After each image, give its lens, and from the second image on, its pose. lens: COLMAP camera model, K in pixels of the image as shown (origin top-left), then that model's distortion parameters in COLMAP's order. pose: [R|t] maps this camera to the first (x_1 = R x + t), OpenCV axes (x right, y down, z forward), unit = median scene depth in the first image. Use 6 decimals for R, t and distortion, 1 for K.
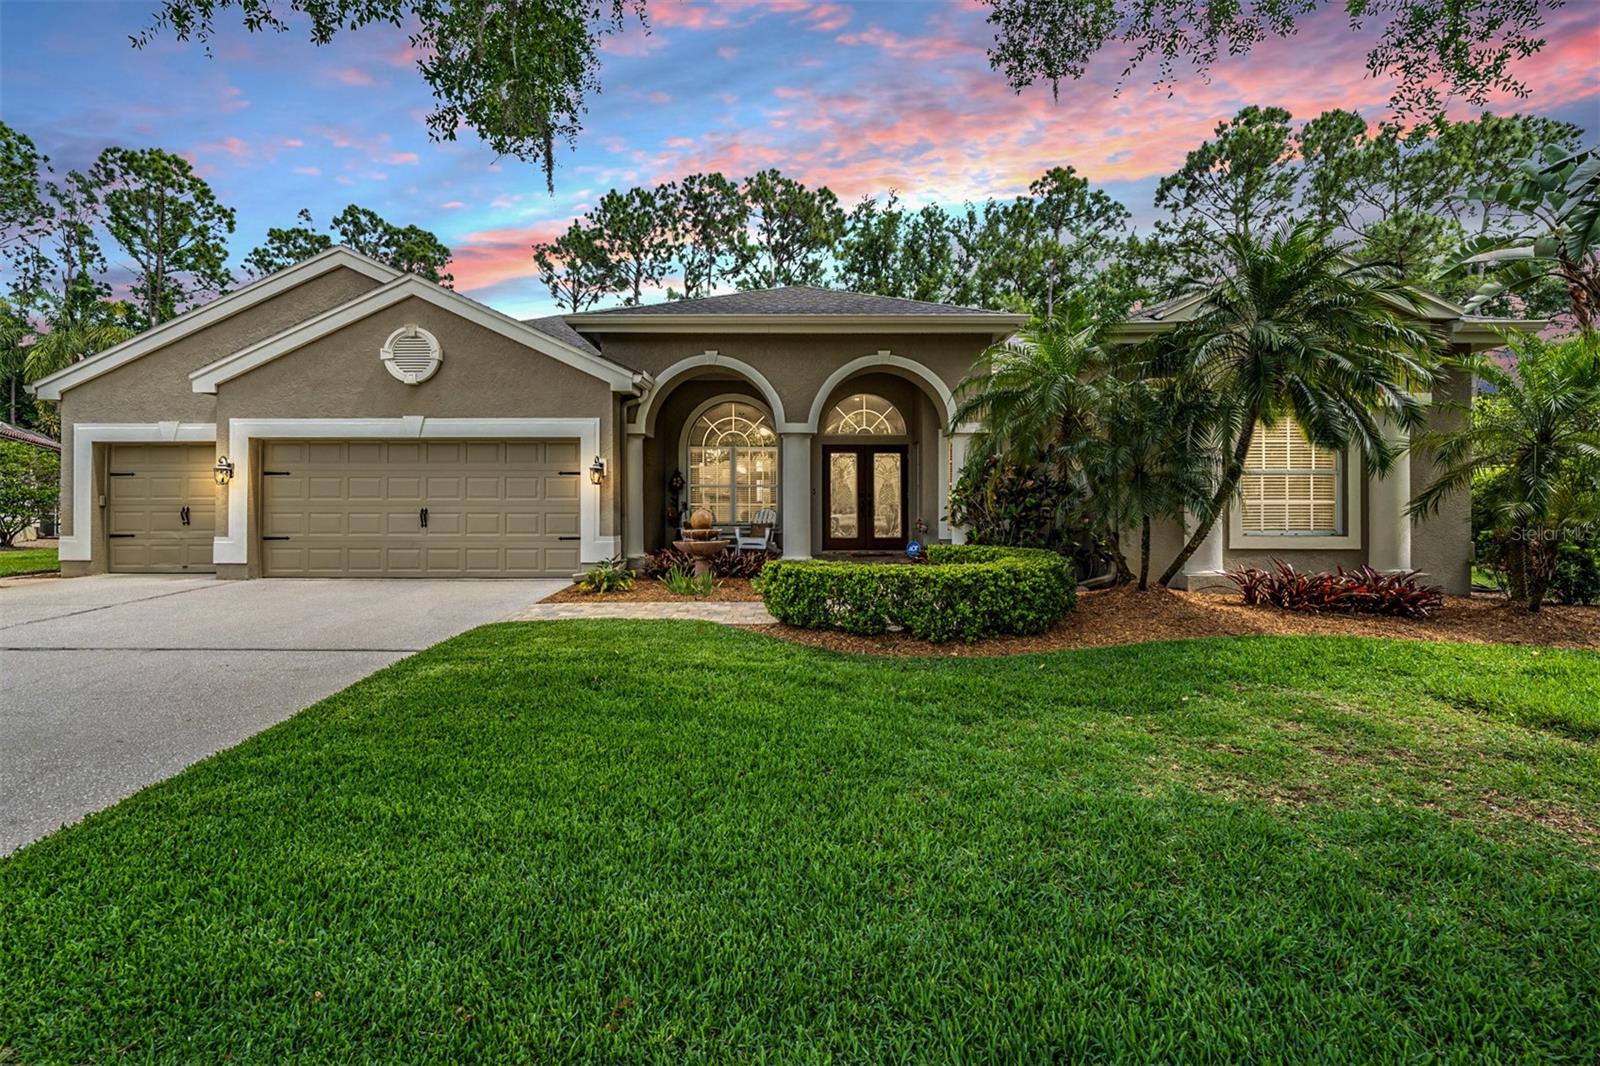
lens RADIAL K [[696.4, 0, 801.6], [0, 696.4, 514.1], [0, 0, 1]] dist [0.001525, 0.000194]
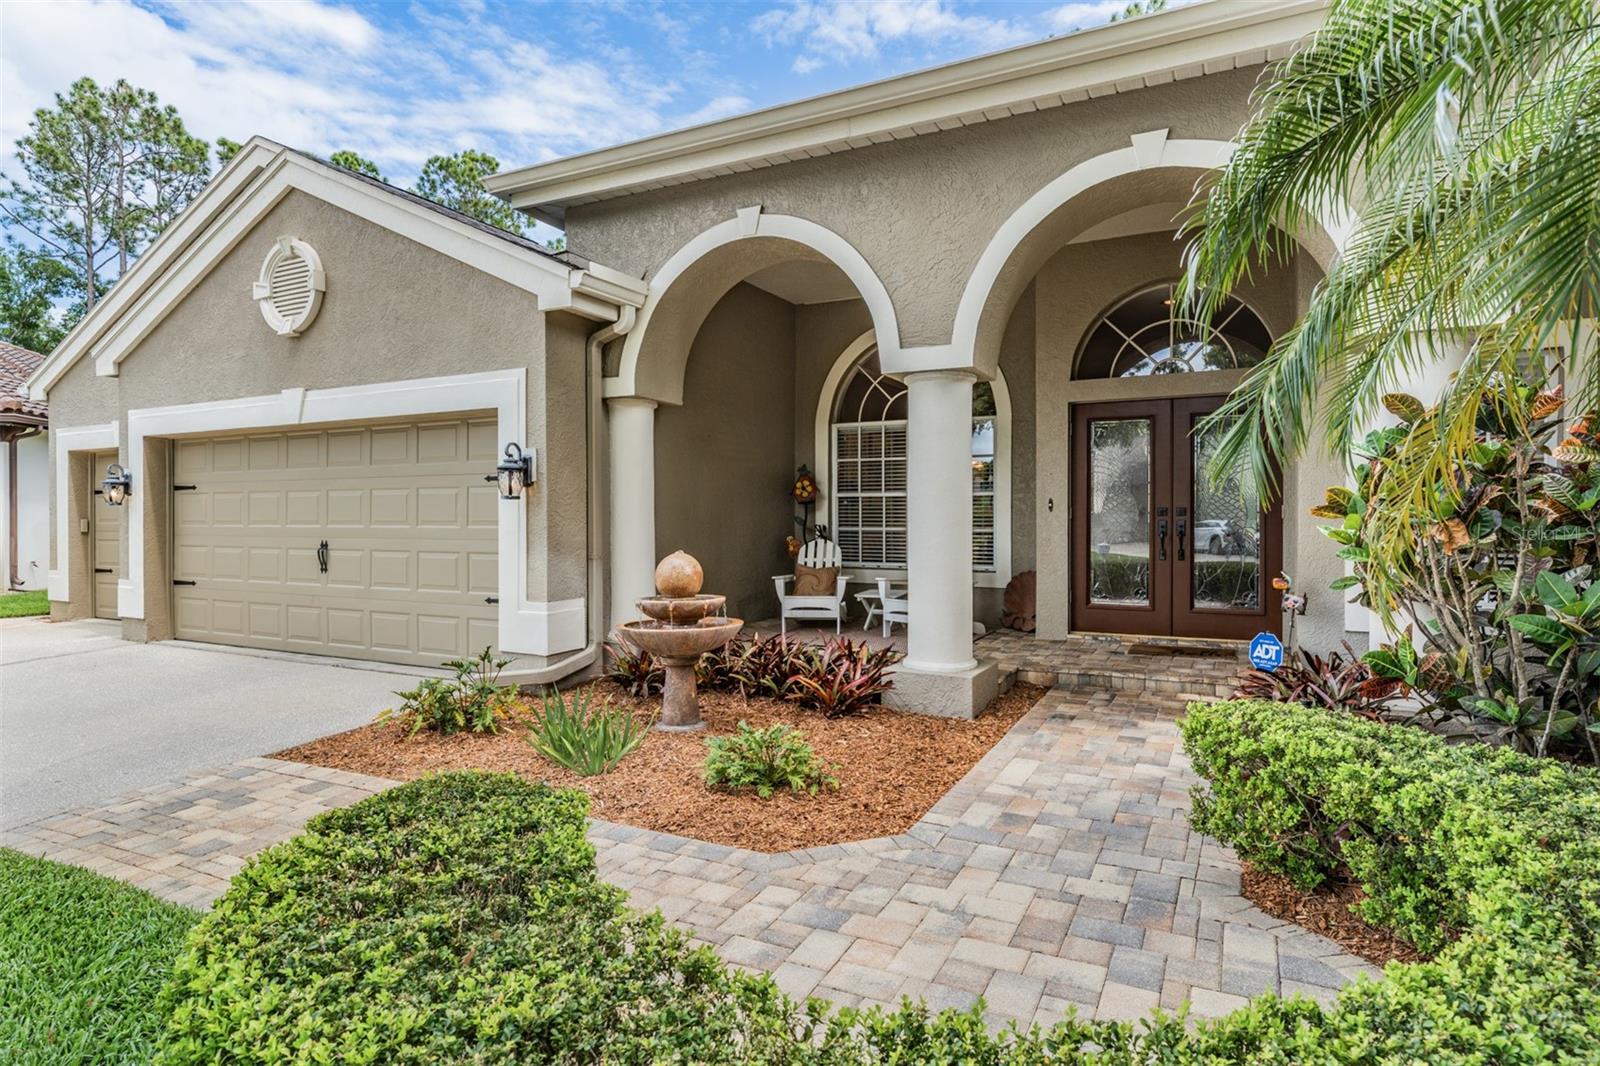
lens RADIAL K [[875.4, 0, 800.0], [0, 875.4, 533.0], [0, 0, 1]] dist [-0.001761, -0.000163]
pose [[0.891989, 0.006149, -0.452016, 0.135944], [-0.001892, 0.999950, 0.009868, -0.018870], [0.452054, -0.007947, 0.891955, 0.403410]]
